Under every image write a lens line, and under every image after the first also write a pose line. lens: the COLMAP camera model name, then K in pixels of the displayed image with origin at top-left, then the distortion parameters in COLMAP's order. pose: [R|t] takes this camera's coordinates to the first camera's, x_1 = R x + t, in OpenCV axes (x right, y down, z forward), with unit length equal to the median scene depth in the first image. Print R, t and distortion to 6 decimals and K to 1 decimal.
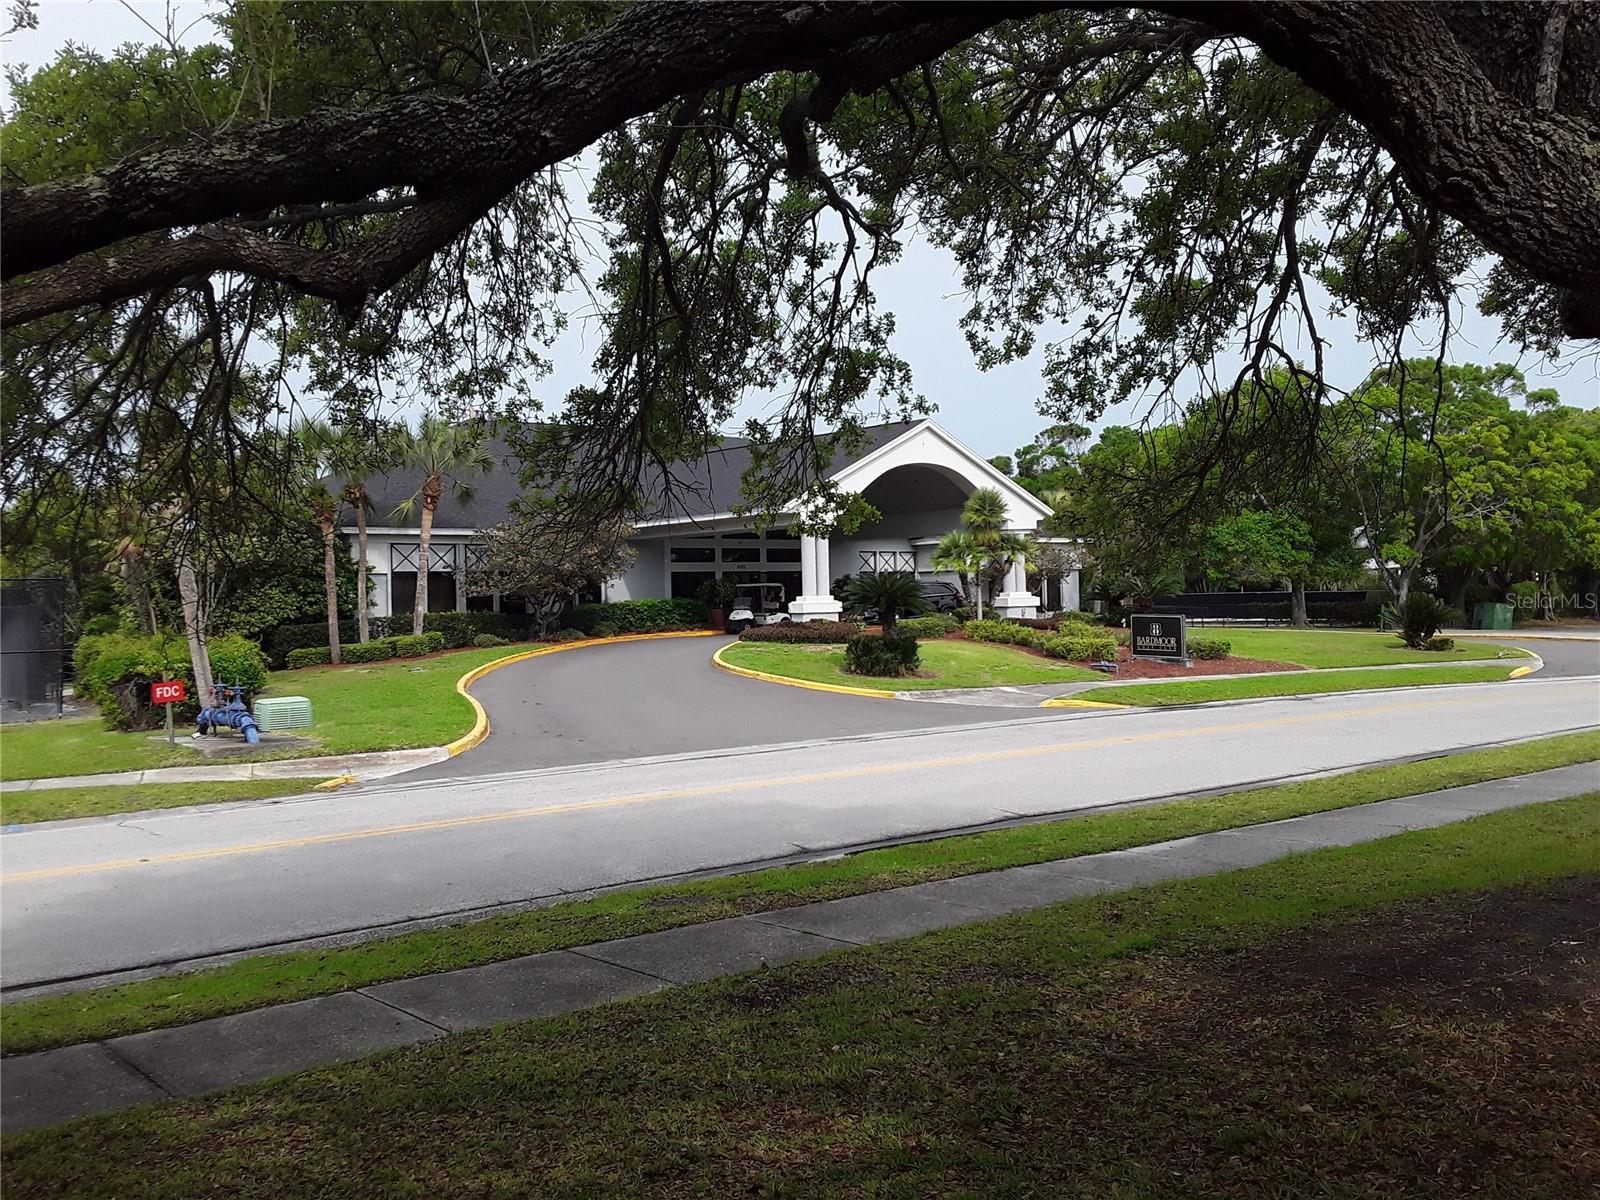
lens RADIAL K [[1591.6, 0, 797.0], [0, 1591.6, 637.8], [0, 0, 1]] dist [0.100289, -0.219648]
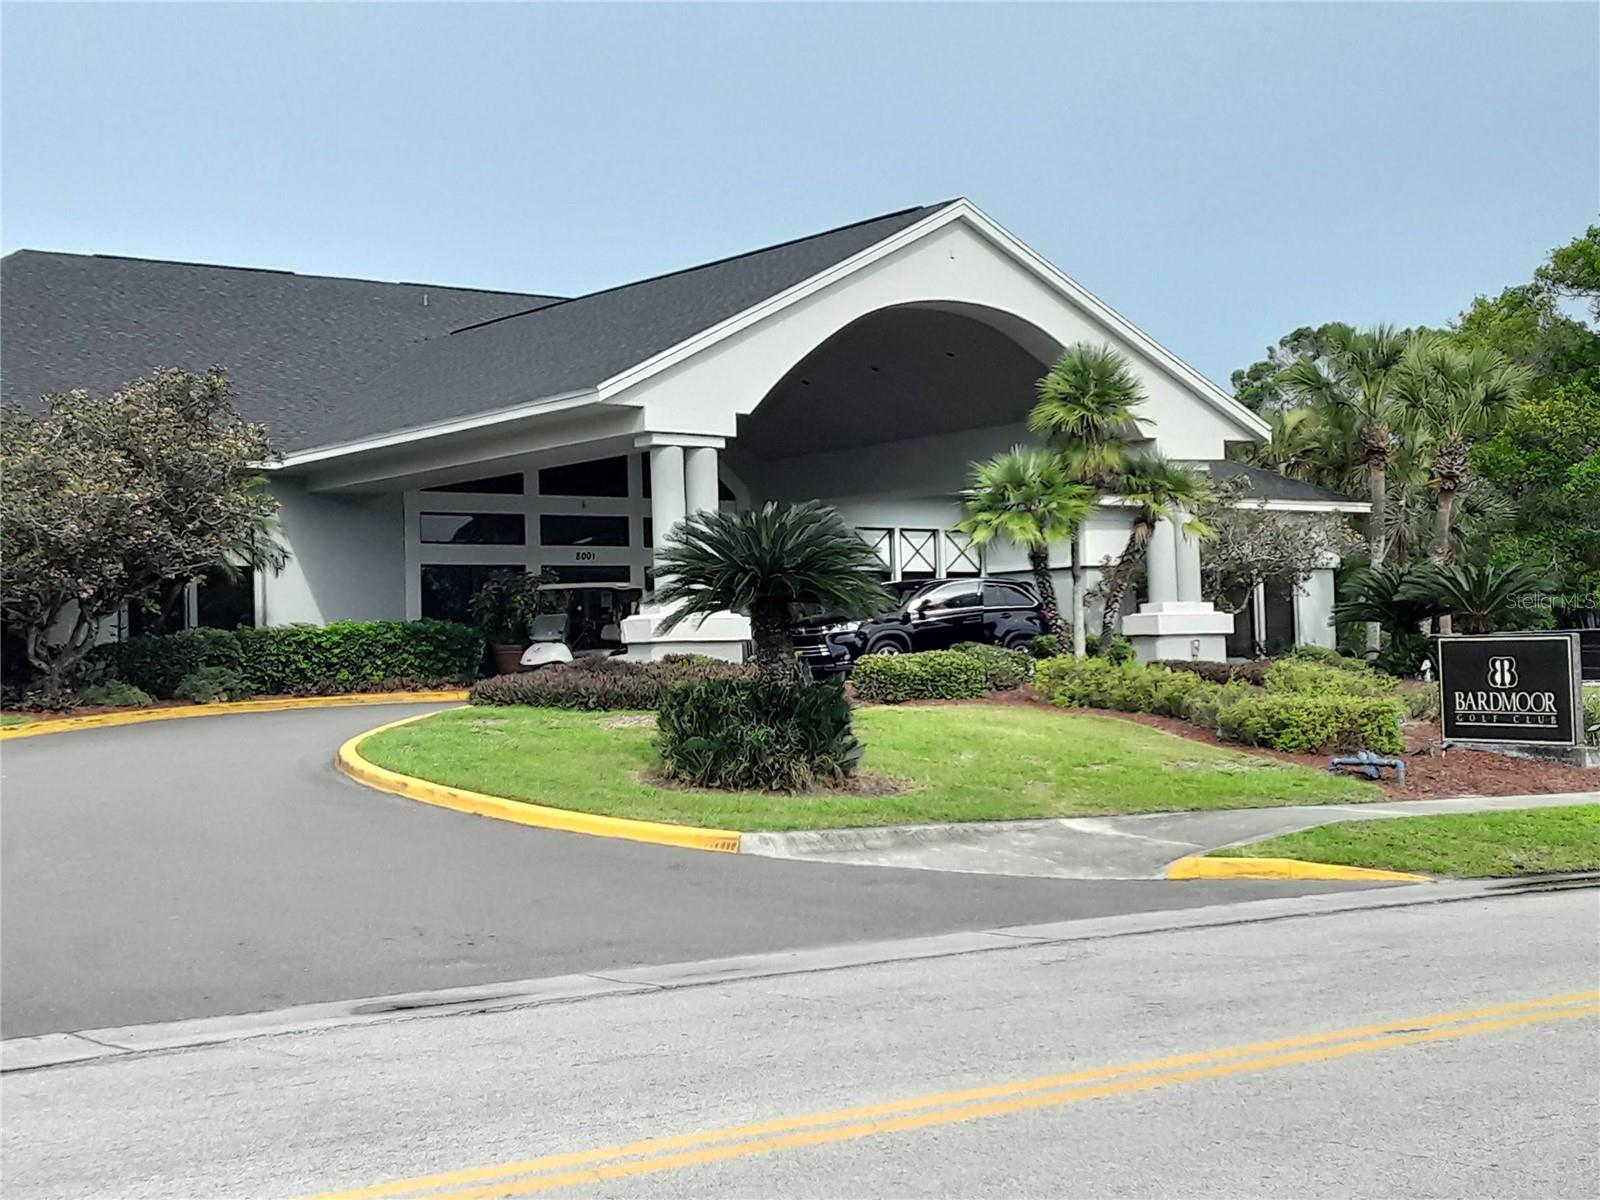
lens RADIAL K [[2394.4, 0, 800.0], [0, 2394.4, 600.0], [0, 0, 1]] dist [0.031194, -0.017339]
pose [[0.998022, -0.004332, -0.062716, 0.084906], [0.000577, 0.998211, -0.059779, 0.011484], [0.062862, 0.059624, 0.996240, 0.381231]]
